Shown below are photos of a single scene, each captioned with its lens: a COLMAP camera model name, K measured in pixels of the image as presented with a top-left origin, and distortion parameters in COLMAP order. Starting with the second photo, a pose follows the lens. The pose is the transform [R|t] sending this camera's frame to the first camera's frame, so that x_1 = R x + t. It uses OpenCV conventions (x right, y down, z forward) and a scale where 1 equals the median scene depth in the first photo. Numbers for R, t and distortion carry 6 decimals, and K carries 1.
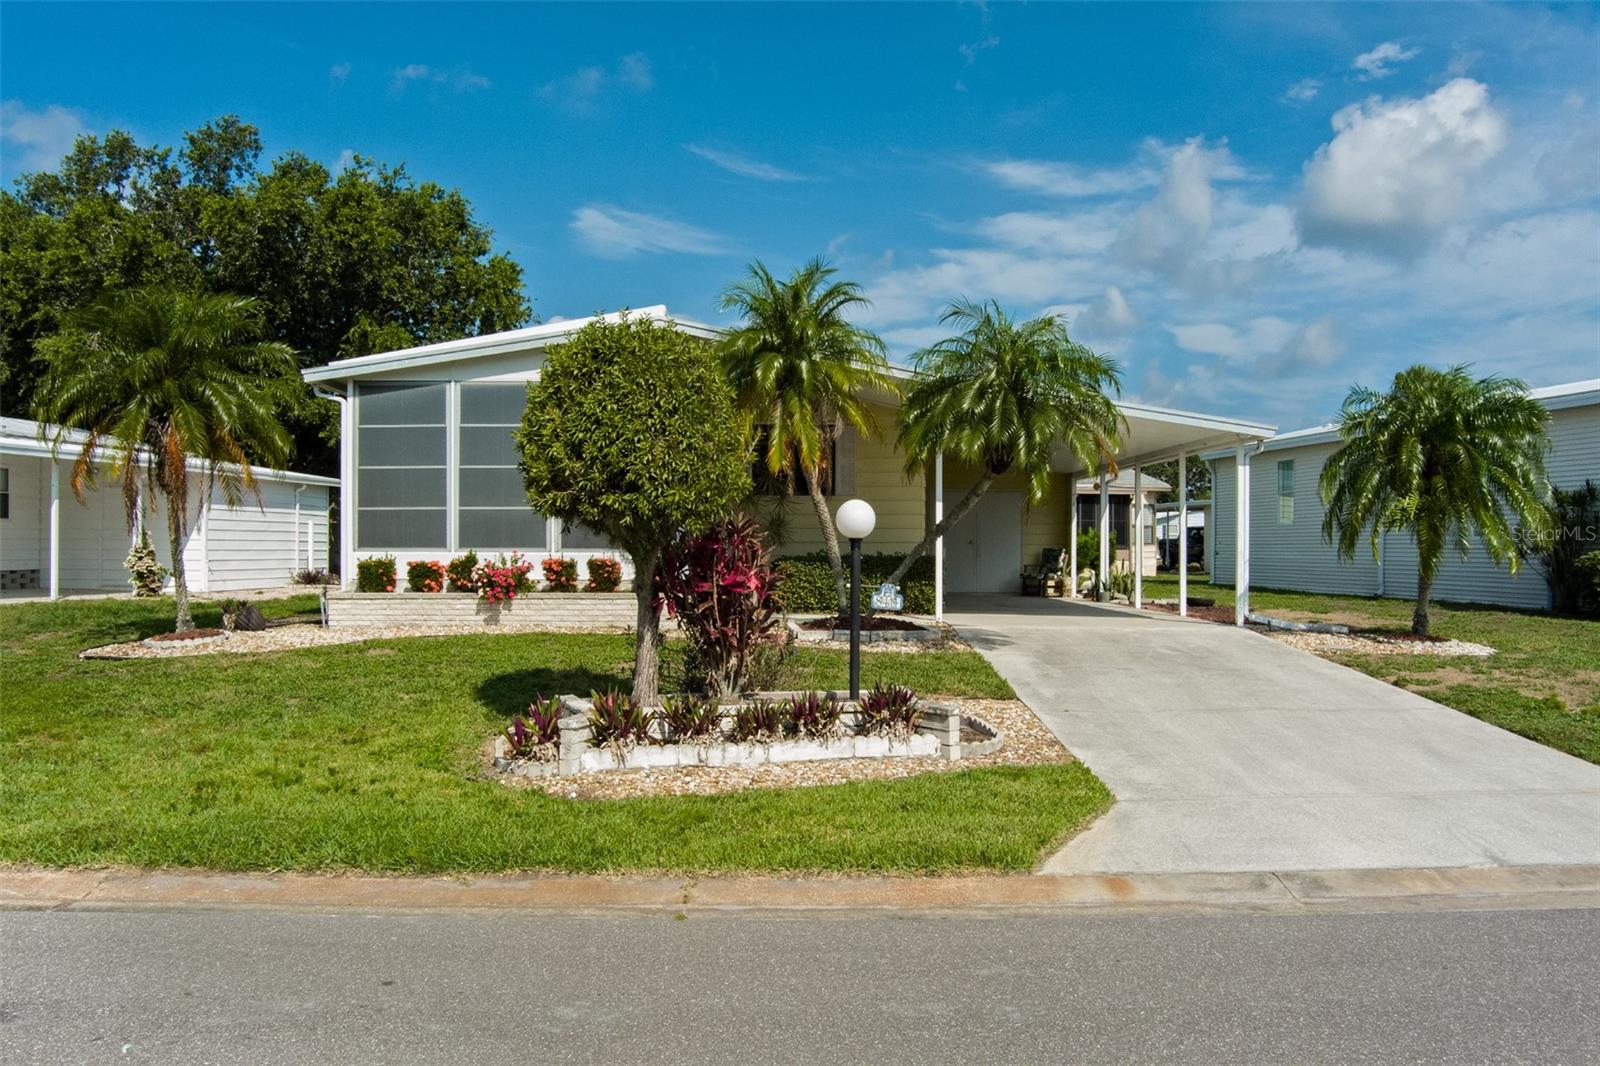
lens RADIAL K [[1289.3, 0, 800.0], [0, 1289.3, 533.0], [0, 0, 1]] dist [-0.060860, 0.004639]
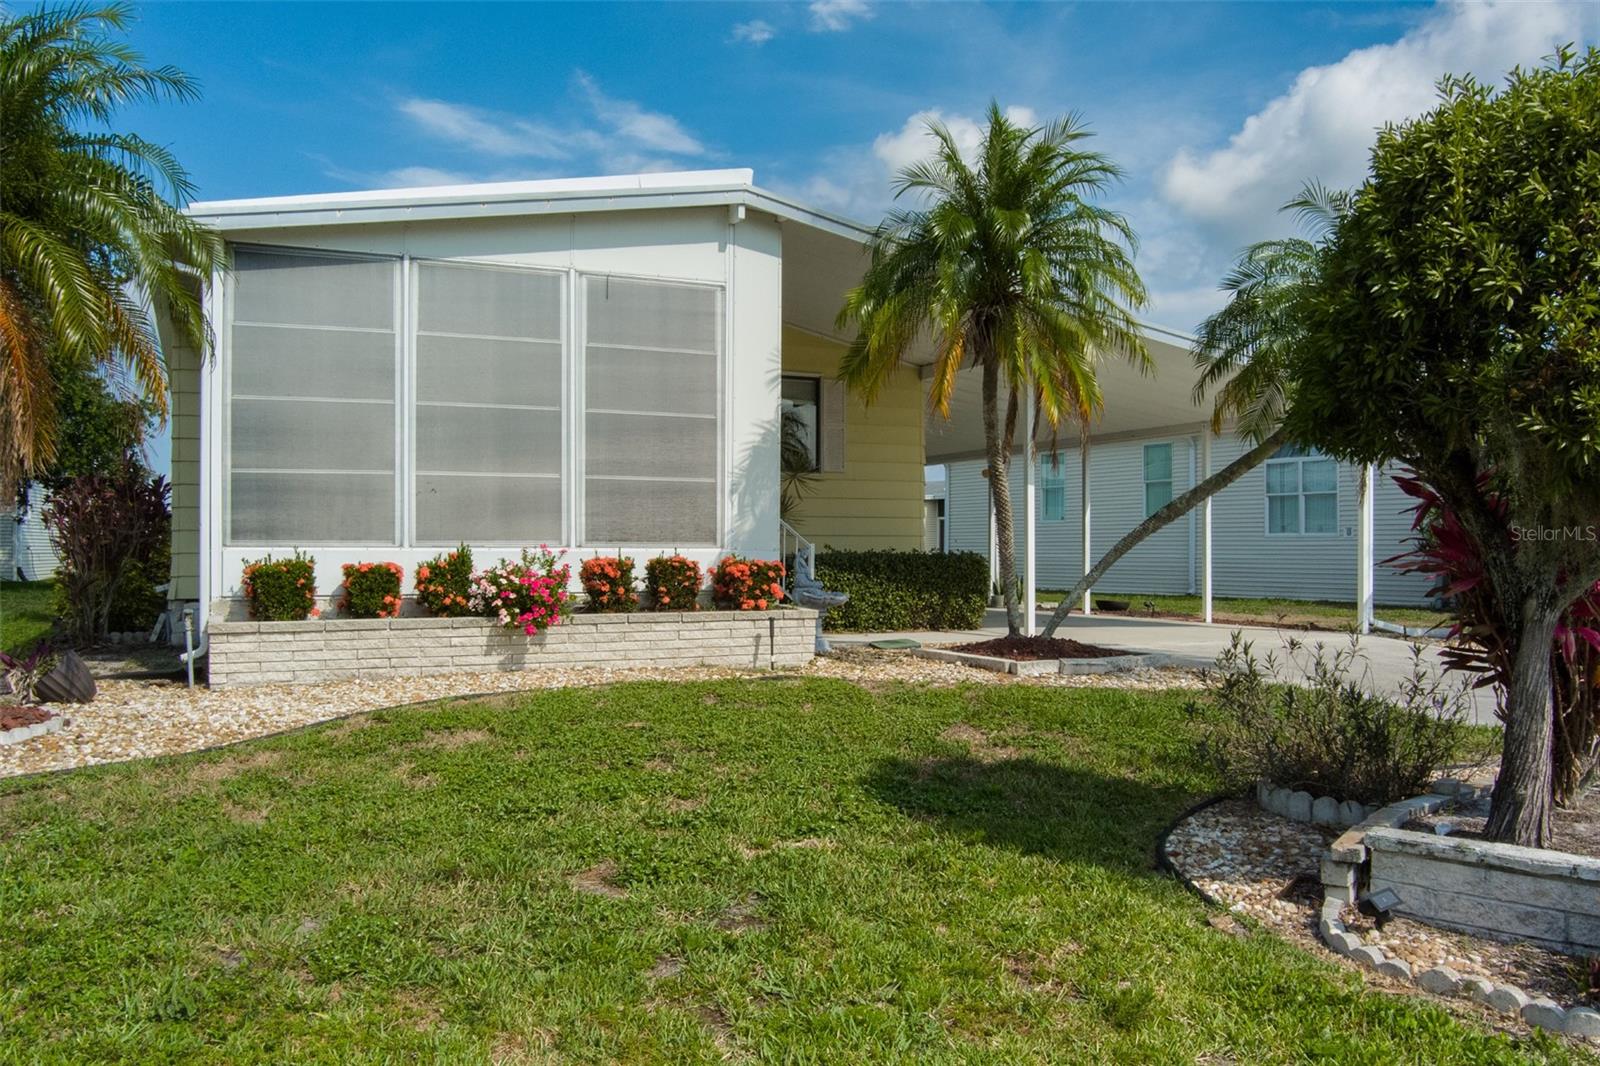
lens RADIAL K [[1289.3, 0, 800.0], [0, 1289.3, 533.0], [0, 0, 1]] dist [-0.060860, 0.004639]
pose [[0.910192, 0.003007, 0.414175, -0.379001], [-0.001701, 0.999992, -0.003524, 0.010704], [-0.414182, 0.002503, 0.910191, 0.425695]]
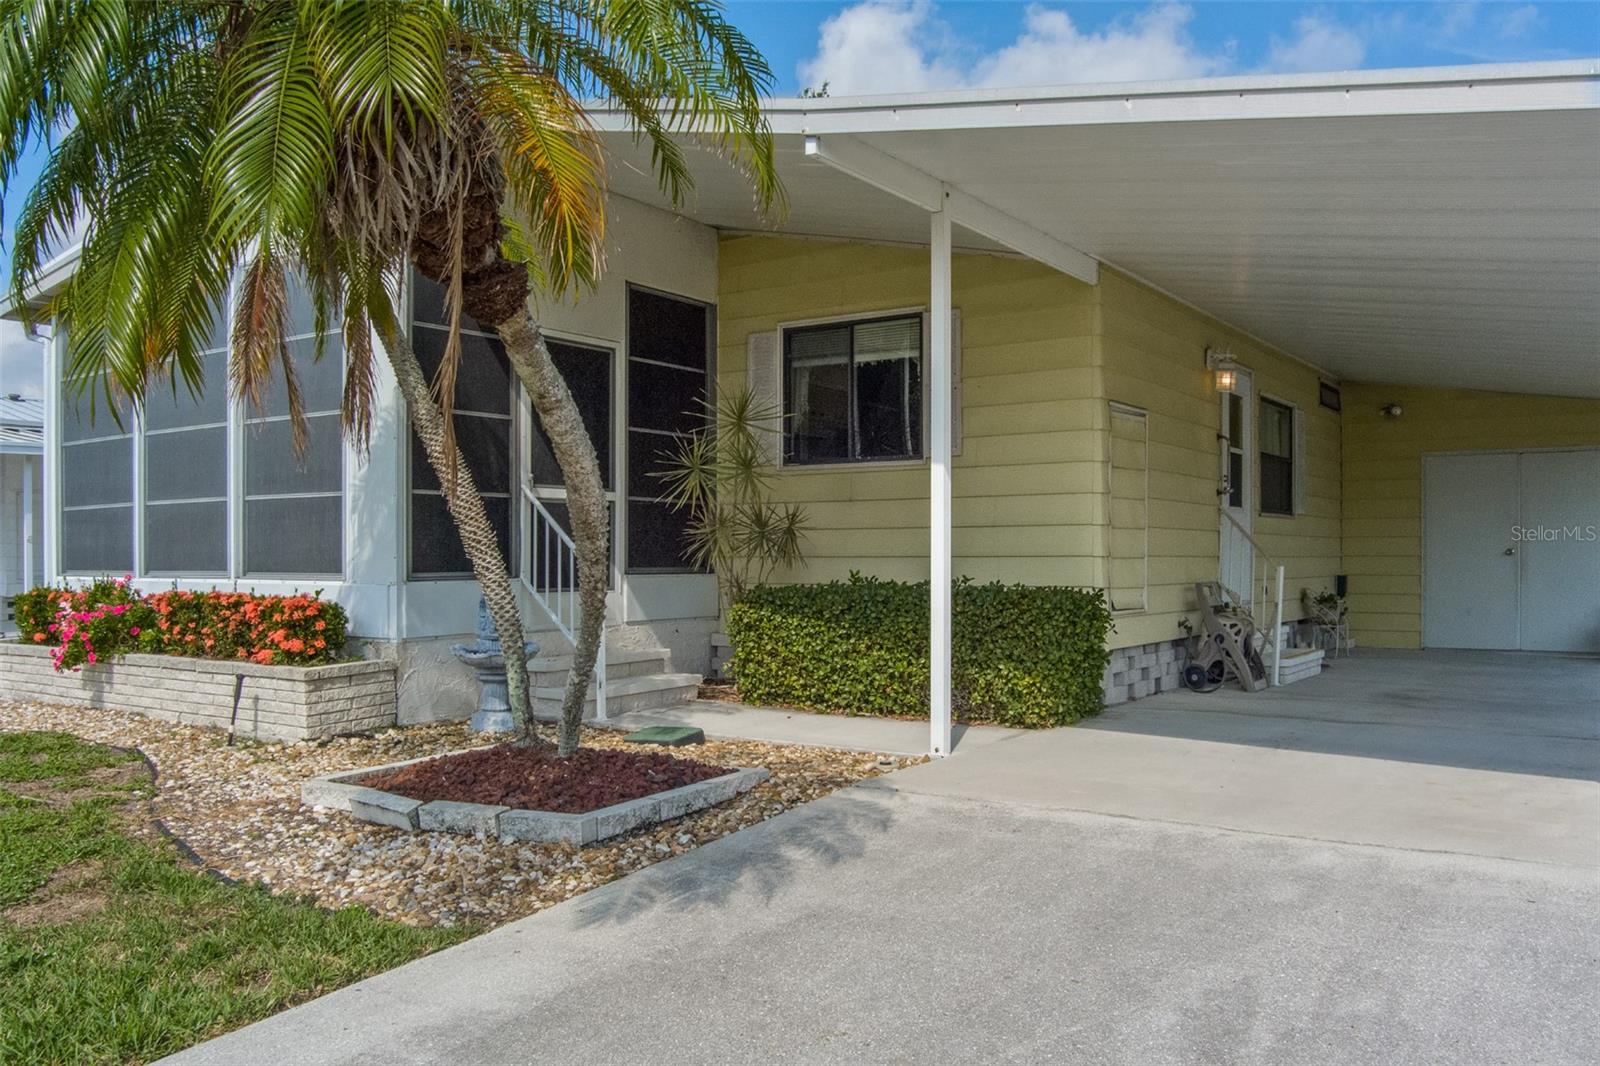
lens RADIAL K [[1315.3, 0, 797.1], [0, 1315.3, 562.8], [0, 0, 1]] dist [-0.071794, -0.000657]
pose [[0.815595, -0.001864, -0.578620, 0.352630], [0.010228, 0.999885, 0.011196, 0.004660], [0.578533, -0.015049, 0.815520, 0.747992]]
